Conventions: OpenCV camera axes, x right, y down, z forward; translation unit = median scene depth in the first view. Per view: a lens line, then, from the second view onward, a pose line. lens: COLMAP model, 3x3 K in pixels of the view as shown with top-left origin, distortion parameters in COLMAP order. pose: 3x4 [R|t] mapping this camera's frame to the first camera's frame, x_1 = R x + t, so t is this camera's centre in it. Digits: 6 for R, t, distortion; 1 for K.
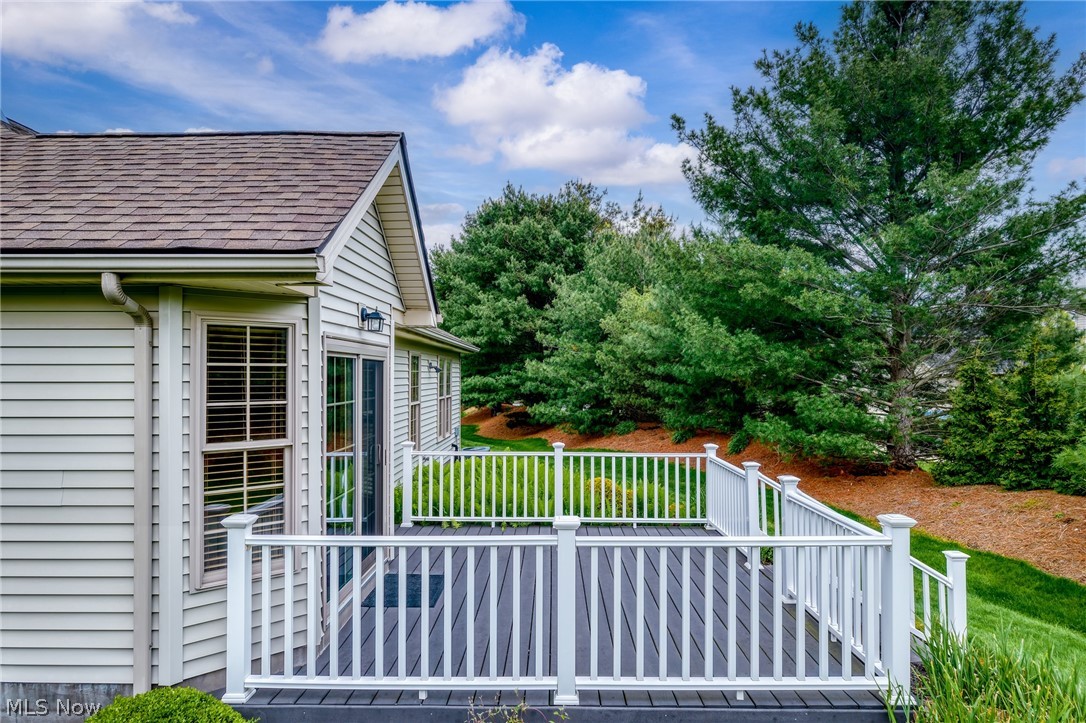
lens RADIAL K [[690.0, 0, 545.0], [0, 690.0, 367.2], [0, 0, 1]] dist [0.002078, 0.000233]
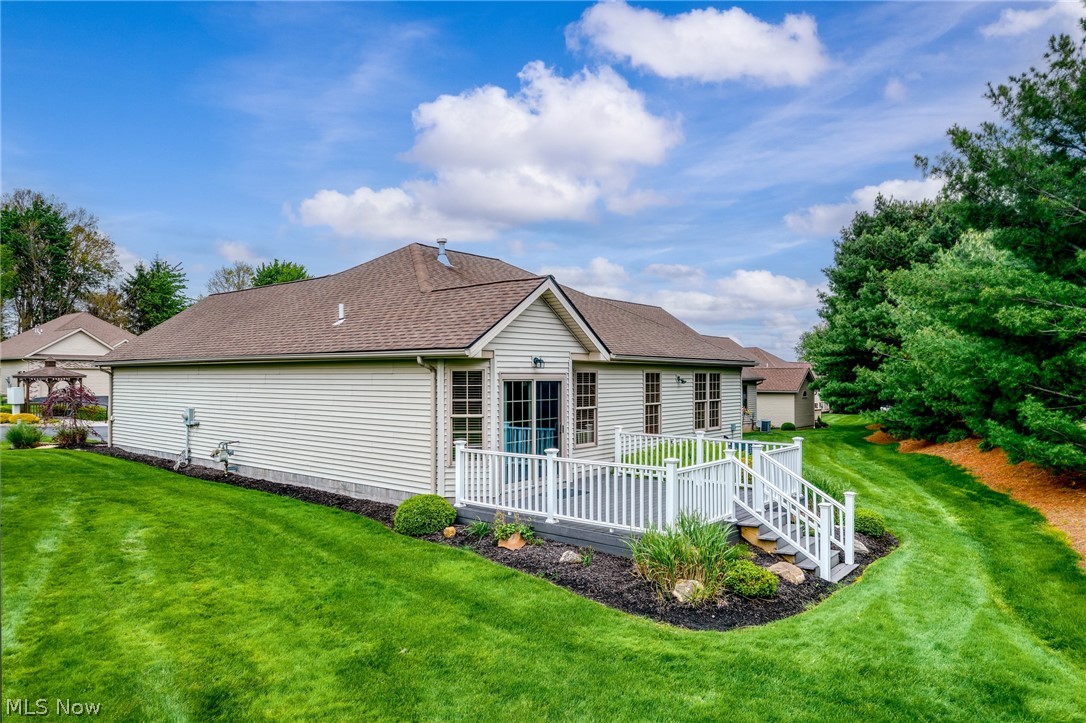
lens RADIAL K [[690.0, 0, 545.0], [0, 690.0, 367.2], [0, 0, 1]] dist [0.002078, 0.000233]
pose [[0.783723, -0.005574, -0.621085, 1.494060], [0.006275, 0.999980, -0.001056, -0.070746], [0.621079, -0.003069, 0.783742, -0.922916]]
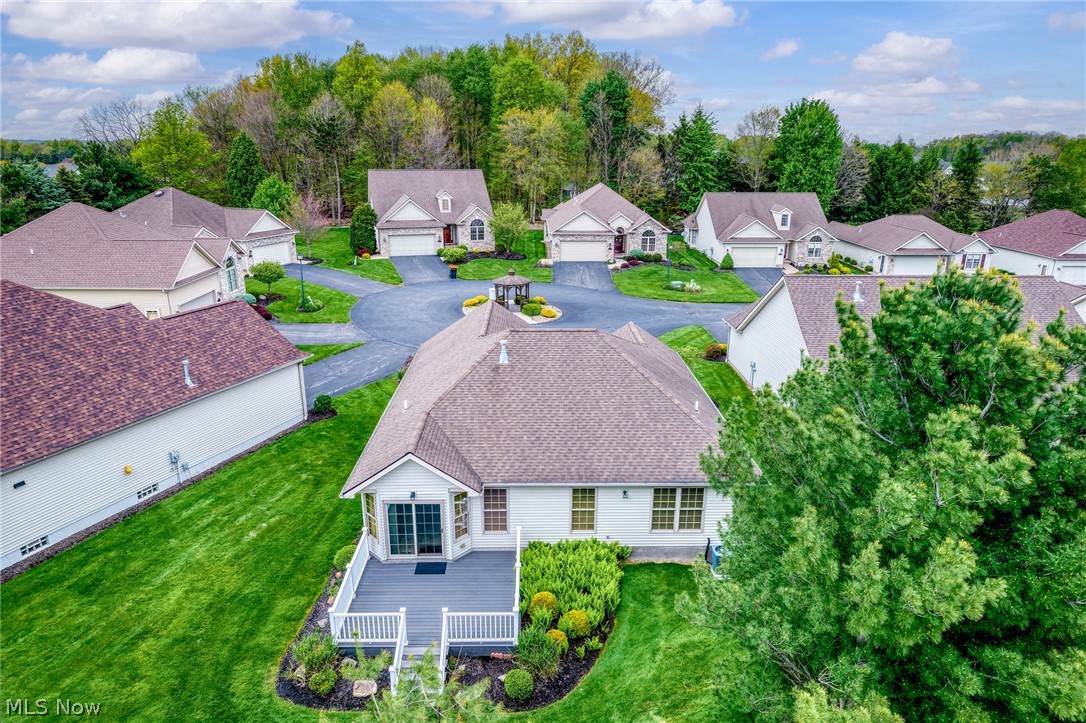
lens RADIAL K [[690.0, 0, 545.0], [0, 690.0, 367.2], [0, 0, 1]] dist [0.002078, 0.000233]
pose [[0.028512, 0.317876, -0.947704, 4.081632], [0.010628, 0.947939, 0.318275, -2.535614], [0.999537, -0.019146, 0.023649, 2.197157]]
